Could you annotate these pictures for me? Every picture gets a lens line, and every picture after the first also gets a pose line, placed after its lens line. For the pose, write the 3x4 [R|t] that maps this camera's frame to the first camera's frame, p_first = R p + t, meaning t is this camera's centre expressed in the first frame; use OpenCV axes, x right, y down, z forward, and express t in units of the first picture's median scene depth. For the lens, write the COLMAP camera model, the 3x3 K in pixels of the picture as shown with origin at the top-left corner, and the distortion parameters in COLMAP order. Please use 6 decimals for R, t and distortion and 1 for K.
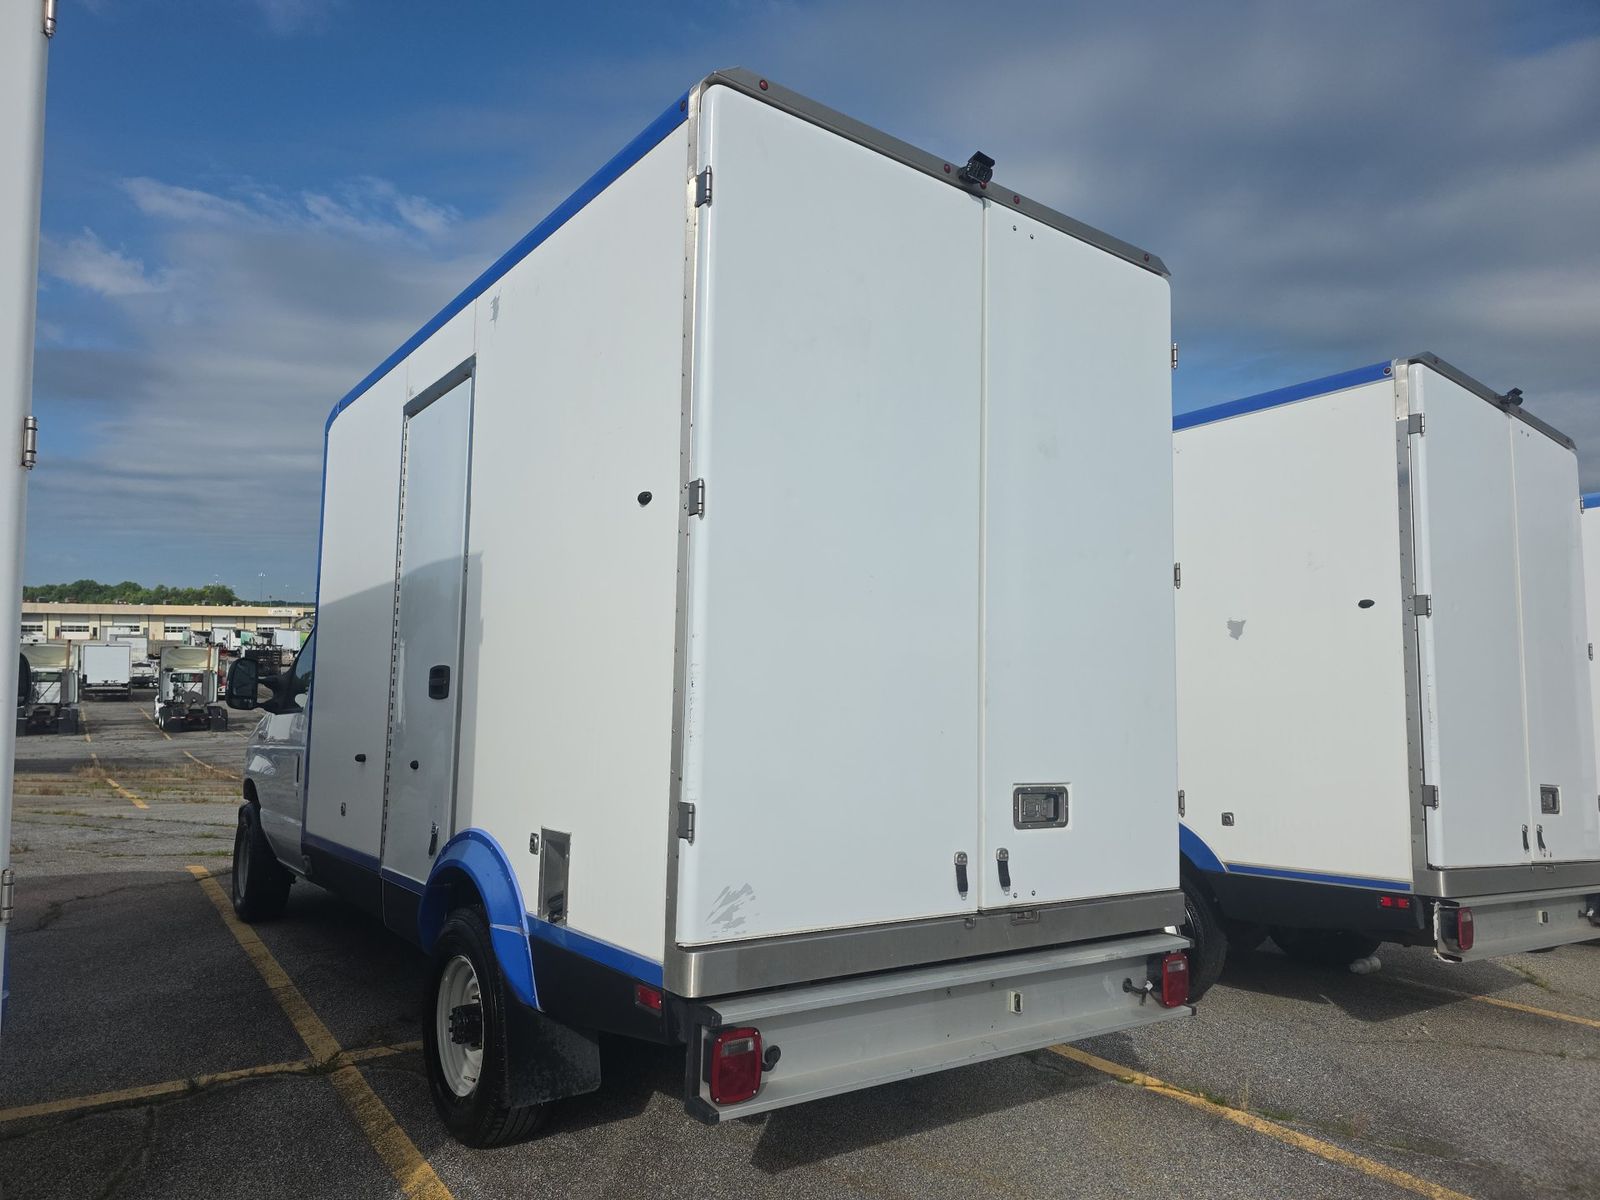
lens RADIAL K [[1069.0, 0, 800.3], [0, 1069.0, 627.4], [0, 0, 1]] dist [0.059982, -0.048915]
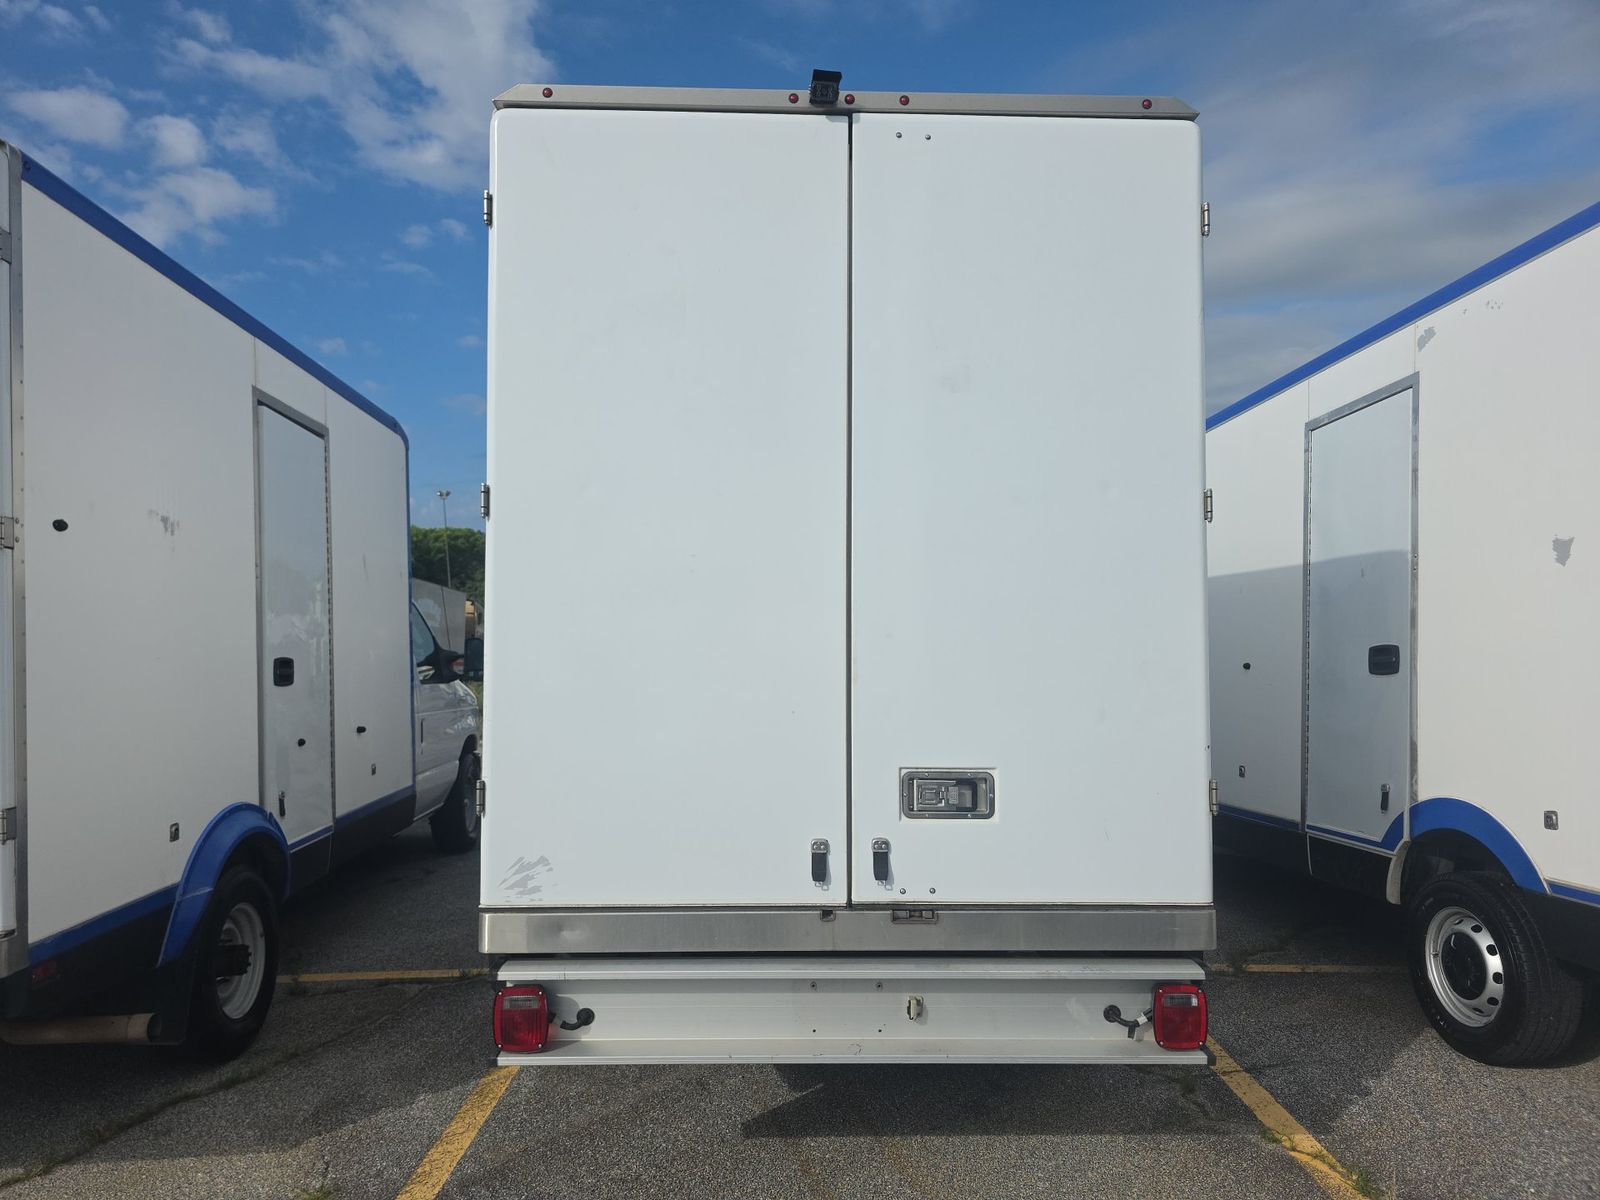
lens RADIAL K [[1069.0, 0, 800.3], [0, 1069.0, 627.4], [0, 0, 1]] dist [0.059982, -0.048915]
pose [[0.821212, -0.042883, -0.569010, 0.622487], [0.067848, 0.997436, 0.022748, 0.002503], [0.566576, -0.057287, 0.822016, 0.215358]]
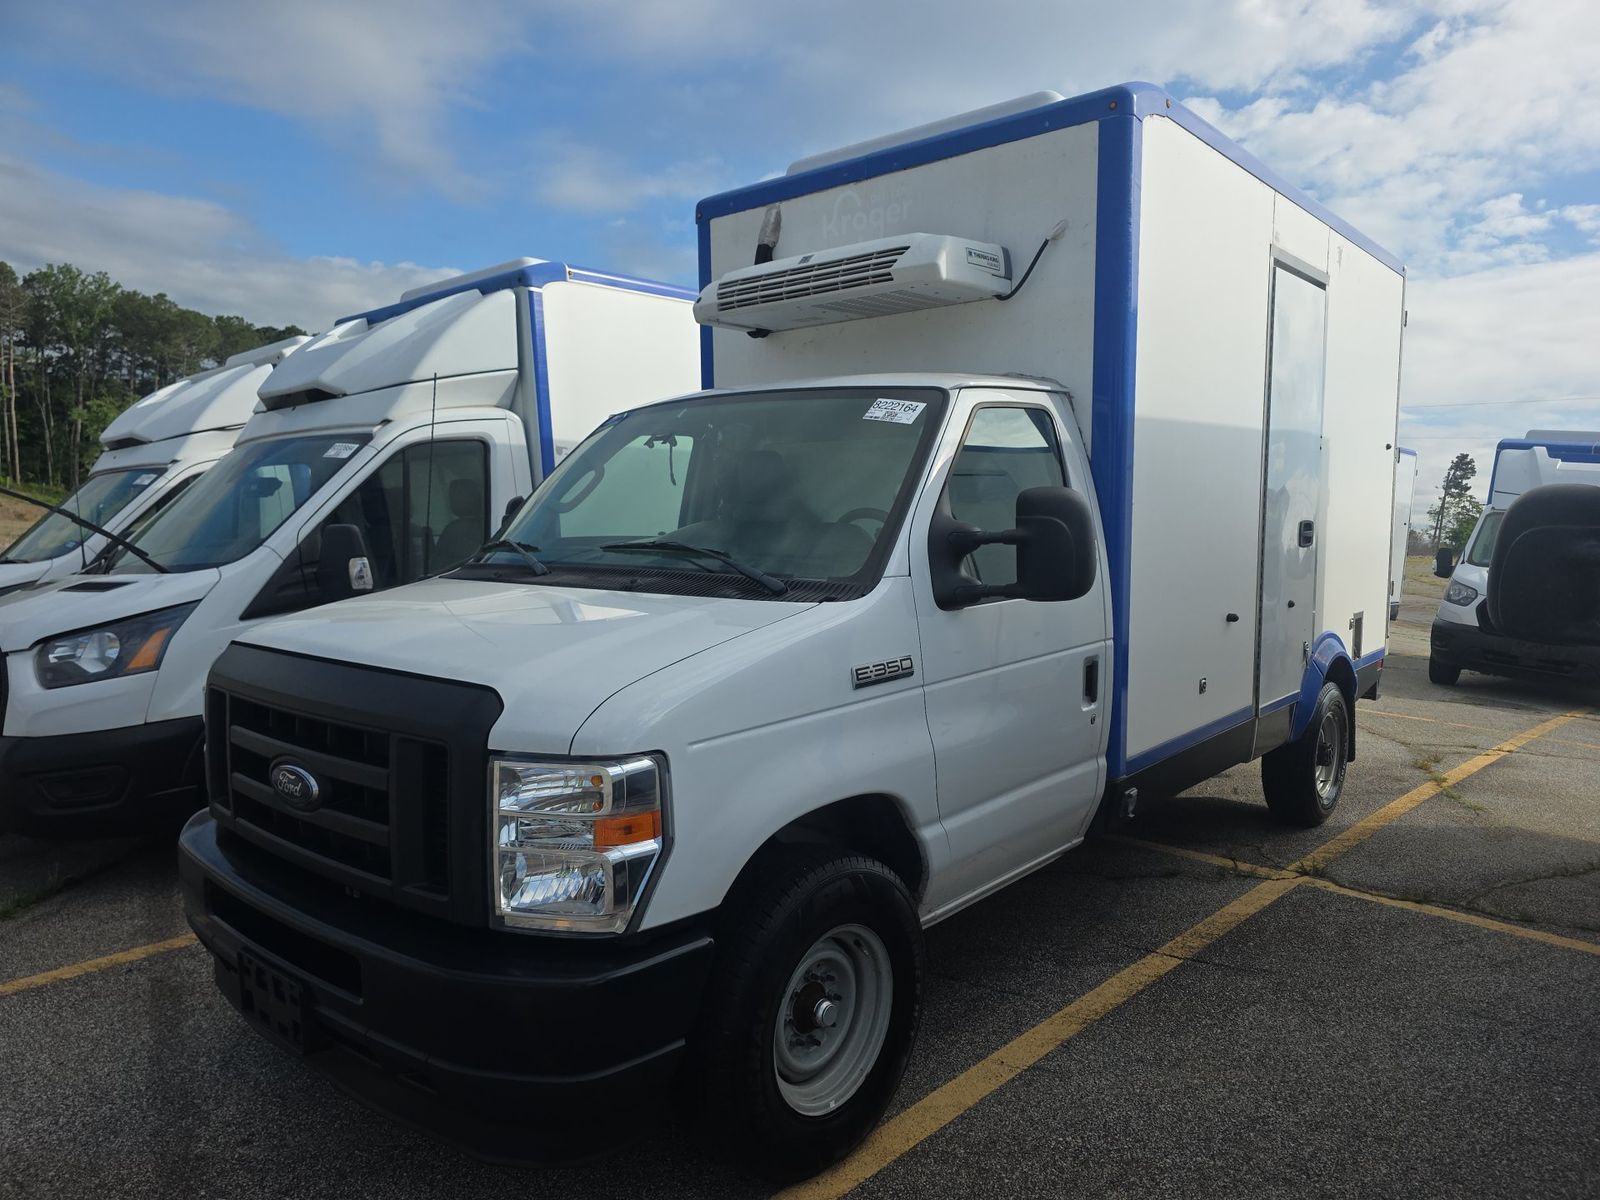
lens RADIAL K [[1061.9, 0, 867.0], [0, 1061.9, 607.1], [0, 0, 1]] dist [0.056770, -0.000560]
pose [[-0.257238, -0.112633, 0.959762, -1.706484], [-0.090728, 0.991612, 0.092054, 0.080490], [-0.962080, -0.063397, -0.265299, 2.193905]]
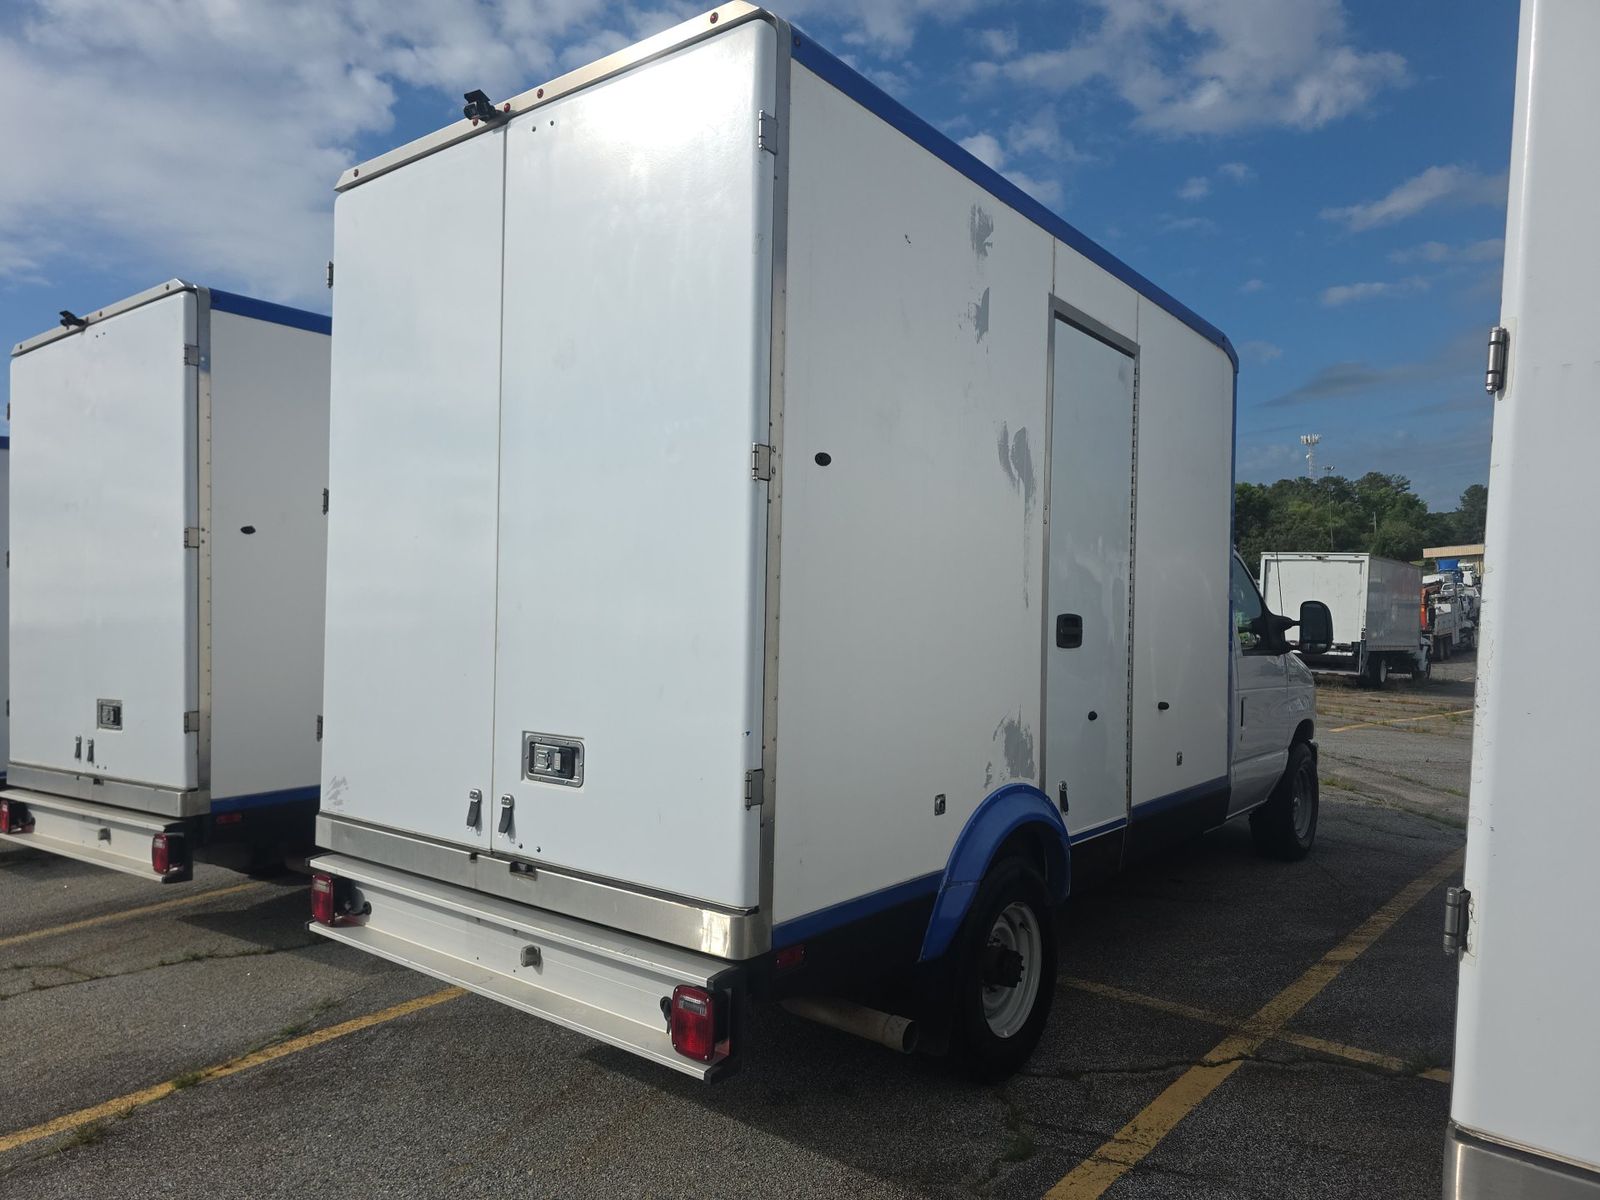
lens RADIAL K [[1086.1, 0, 801.3], [0, 1086.1, 618.0], [0, 0, 1]] dist [0.036918, -0.000128]
pose [[0.269269, -0.019522, -0.962867, 1.163045], [0.069947, 0.997550, -0.000665, 0.060630], [0.960521, -0.067171, 0.269975, 0.948827]]
